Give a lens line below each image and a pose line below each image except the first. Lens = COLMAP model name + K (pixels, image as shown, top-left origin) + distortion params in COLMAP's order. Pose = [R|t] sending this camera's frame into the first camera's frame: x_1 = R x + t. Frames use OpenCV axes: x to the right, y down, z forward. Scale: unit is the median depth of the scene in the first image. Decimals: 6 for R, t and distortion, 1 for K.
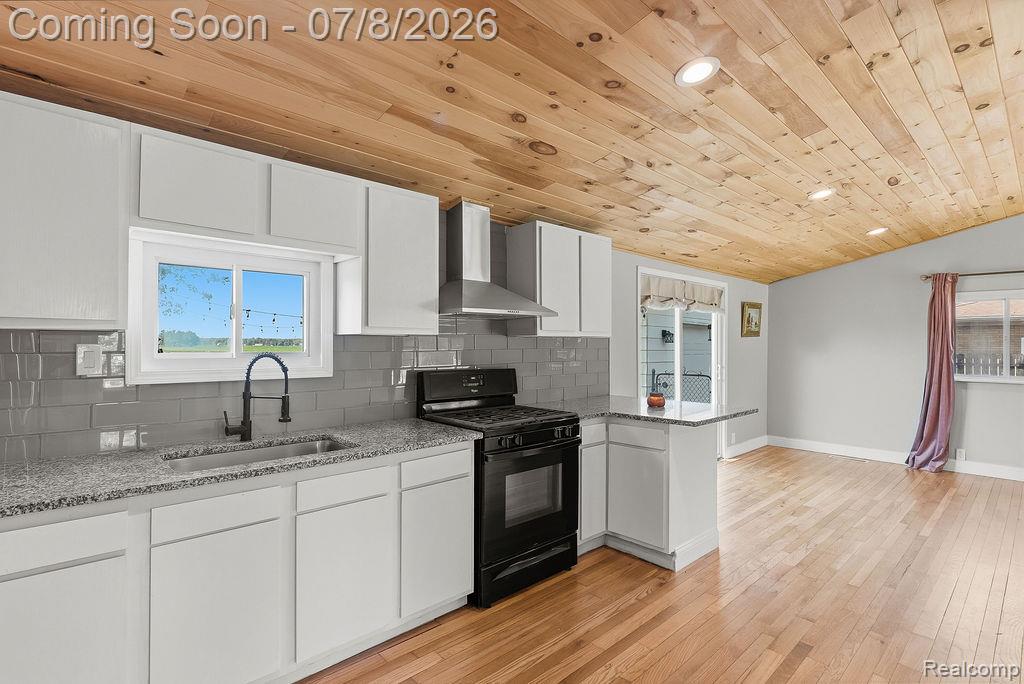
lens RADIAL K [[495.4, 0, 512.0], [0, 495.4, 342.0], [0, 0, 1]] dist [-0.001853, -0.000711]
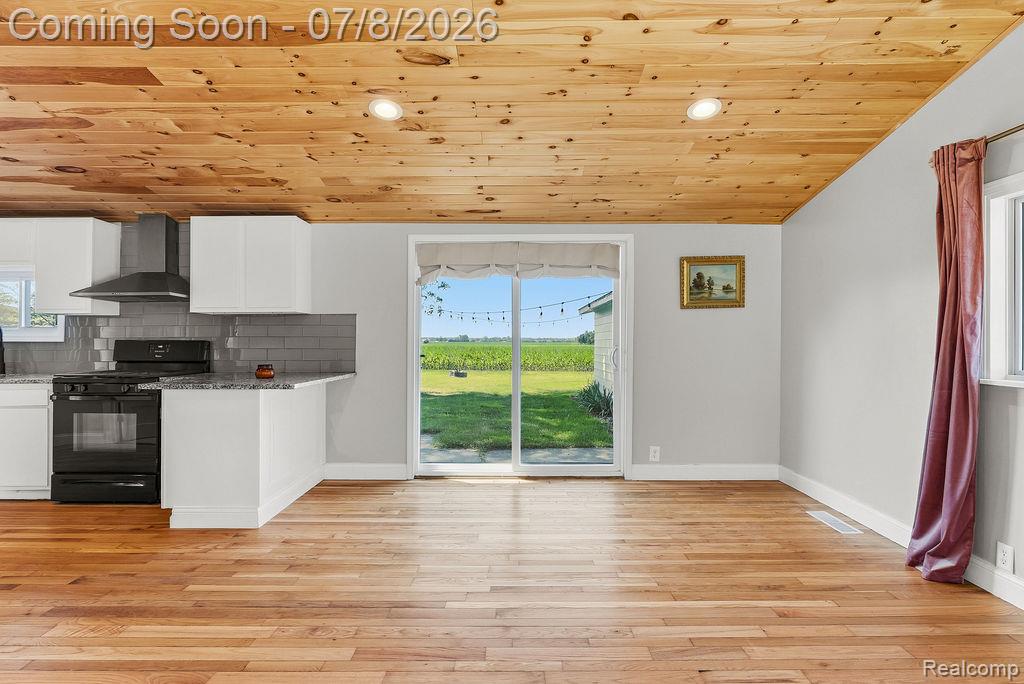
lens RADIAL K [[501.5, 0, 516.5], [0, 501.5, 339.1], [0, 0, 1]] dist [-0.002844, -0.000637]
pose [[0.735975, -0.007872, -0.676963, 0.927687], [0.006227, 0.999969, -0.004858, 0.040196], [0.676980, -0.000641, 0.736001, 0.411329]]
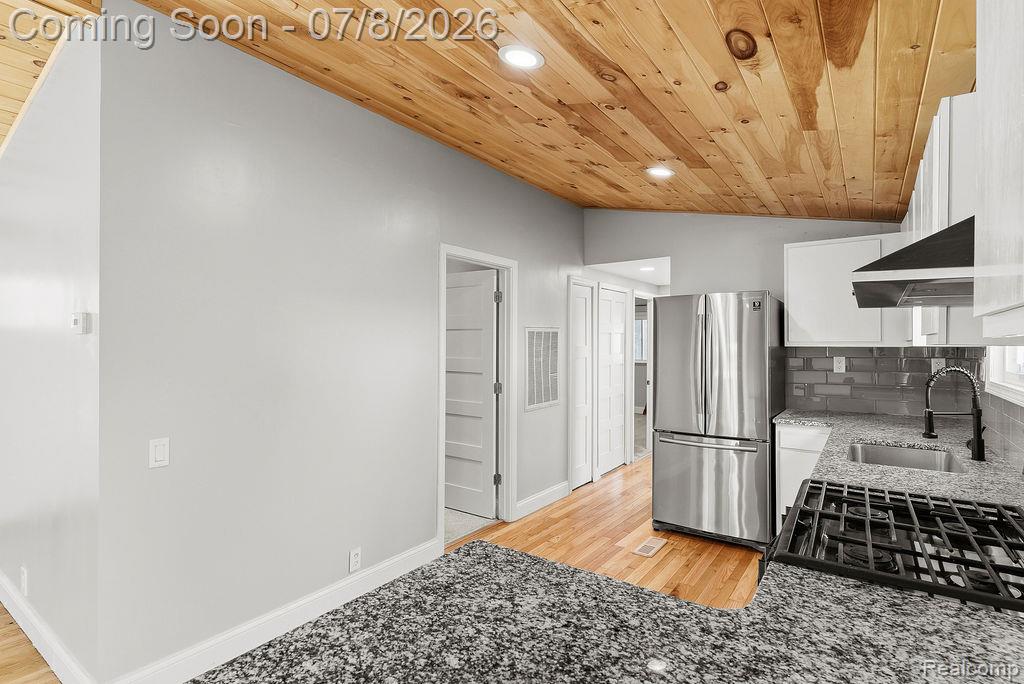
lens RADIAL K [[506.1, 0, 509.2], [0, 506.1, 345.1], [0, 0, 1]] dist [-0.001599, -0.000155]
pose [[-0.979531, -0.010566, -0.201014, 0.235019], [-0.009633, 0.999938, -0.005616, -0.003347], [0.201061, -0.003565, -0.979572, 0.782225]]
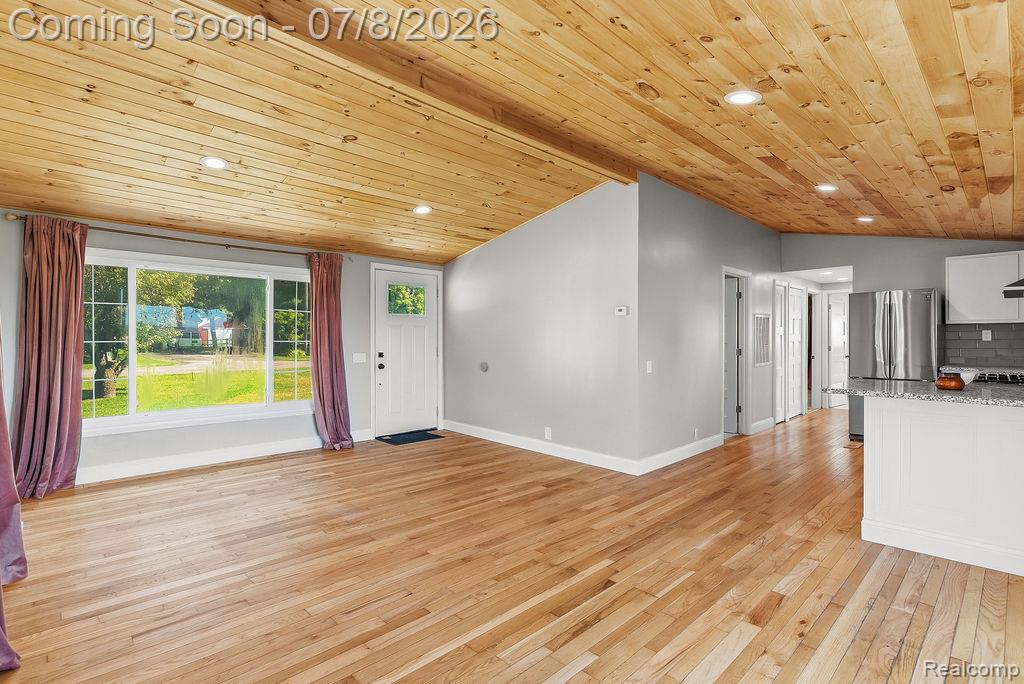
lens RADIAL K [[484.9, 0, 506.7], [0, 484.9, 343.4], [0, 0, 1]] dist [-0.003211, -0.000677]
pose [[-0.999839, -0.007809, -0.016170, 0.701013], [-0.007862, 0.999964, 0.003217, 0.039230], [0.016144, 0.003343, -0.999864, 1.215383]]
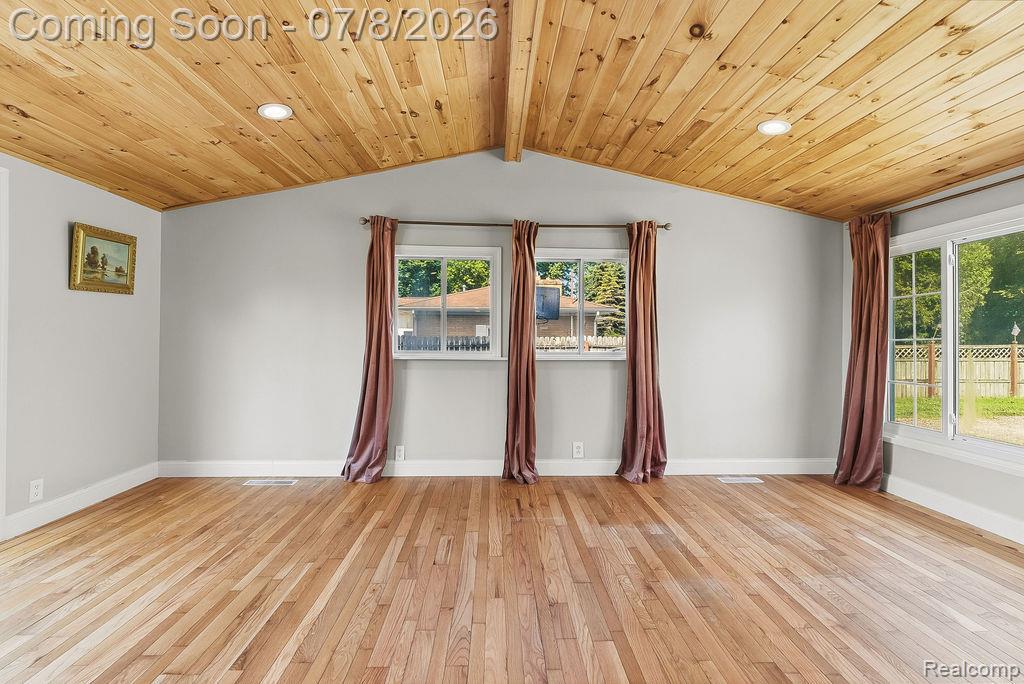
lens RADIAL K [[487.9, 0, 512.4], [0, 487.9, 336.5], [0, 0, 1]] dist [0.000601, -0.000157]
pose [[0.649354, -0.000240, 0.760486, 0.455919], [-0.005261, 0.999975, 0.004807, 0.041163], [-0.760468, -0.007122, 0.649337, 0.381598]]
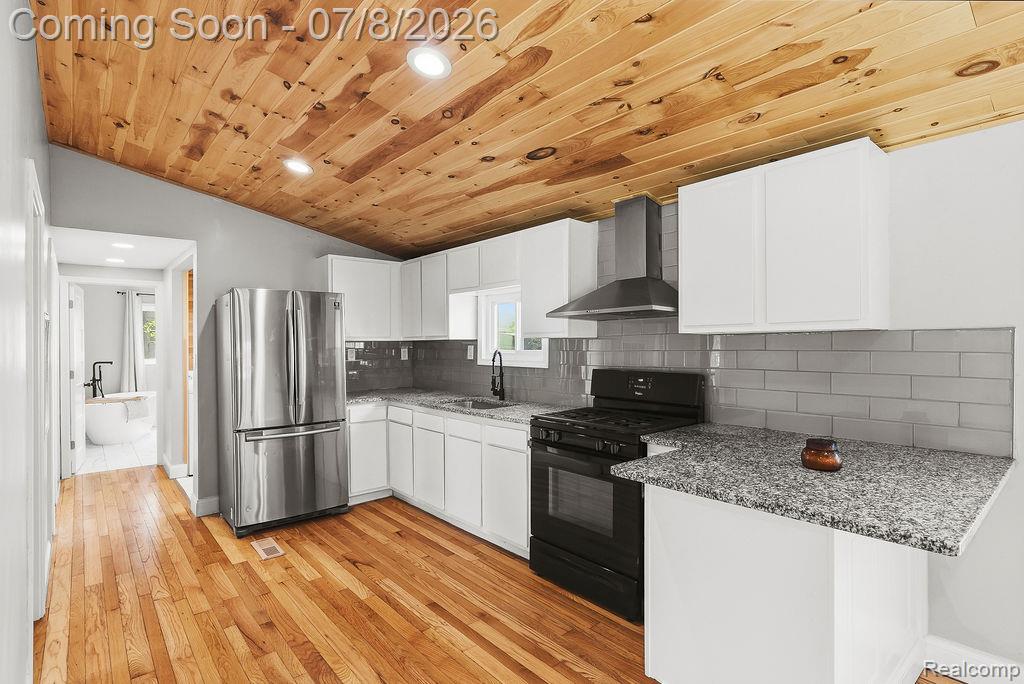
lens RADIAL K [[506.1, 0, 509.2], [0, 506.1, 345.1], [0, 0, 1]] dist [-0.001599, -0.000155]
pose [[-0.042520, -0.003597, -0.999089, 0.555306], [0.007676, 0.999963, -0.003926, 0.004611], [0.999066, -0.007836, -0.042490, 0.488385]]
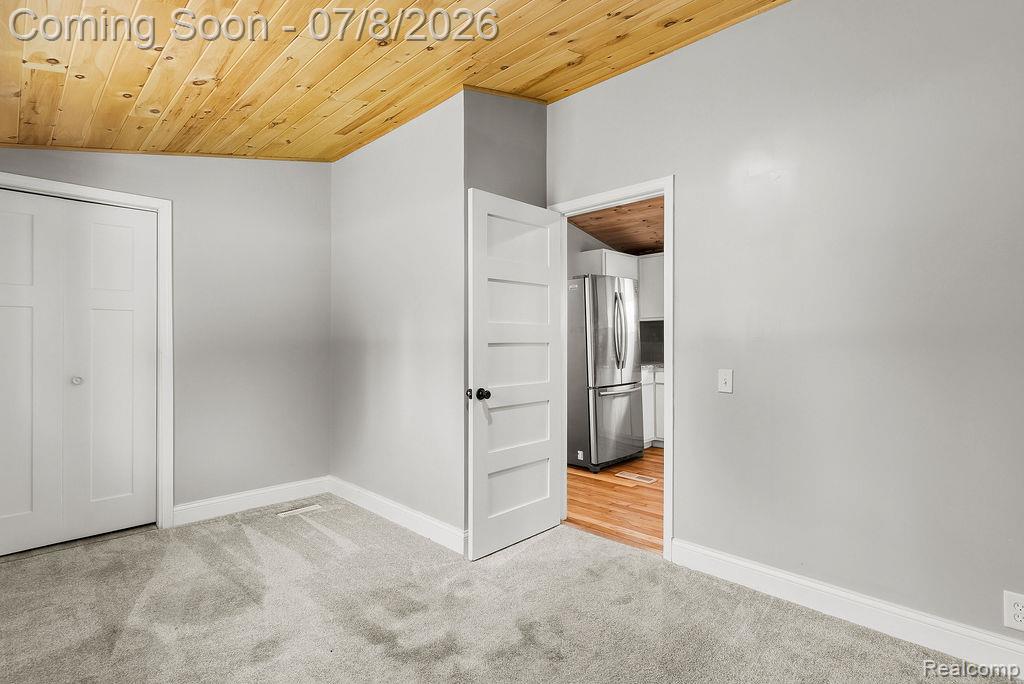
lens RADIAL K [[495.4, 0, 512.0], [0, 495.4, 342.0], [0, 0, 1]] dist [-0.001853, -0.000711]
pose [[0.051728, -0.001345, -0.998660, 0.727243], [0.008212, 0.999966, -0.000921, 0.037337], [0.998627, -0.008154, 0.051737, -0.112244]]
